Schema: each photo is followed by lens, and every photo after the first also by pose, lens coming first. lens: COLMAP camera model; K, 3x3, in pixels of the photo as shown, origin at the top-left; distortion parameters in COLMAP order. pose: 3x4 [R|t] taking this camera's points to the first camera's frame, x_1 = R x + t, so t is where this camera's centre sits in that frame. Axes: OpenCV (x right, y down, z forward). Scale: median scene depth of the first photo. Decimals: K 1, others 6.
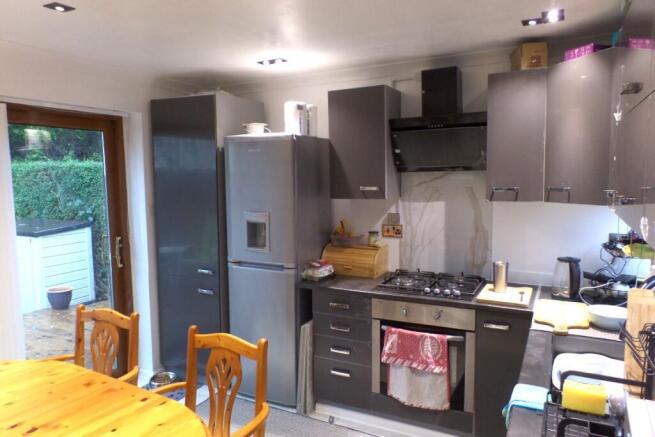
lens RADIAL K [[472.9, 0, 329.4], [0, 472.9, 216.6], [0, 0, 1]] dist [0.013372, 0.004615]
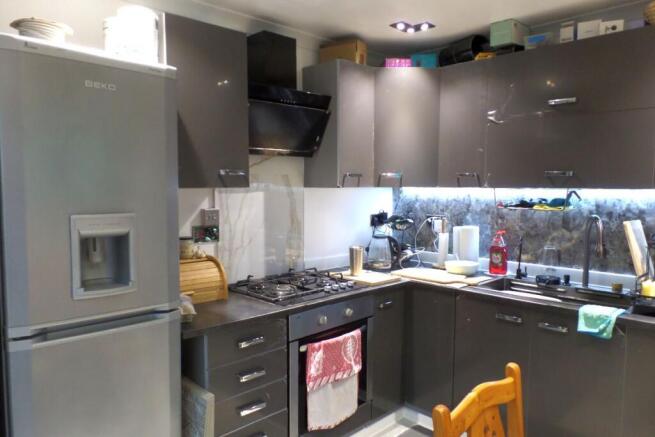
lens RADIAL K [[472.9, 0, 329.3], [0, 472.9, 220.4], [0, 0, 1]] dist [0.013372, 0.004615]
pose [[0.316029, -0.061099, 0.946780, -0.597123], [0.080733, 0.996036, 0.037330, -0.002805], [-0.945308, 0.064639, 0.319709, 0.687267]]
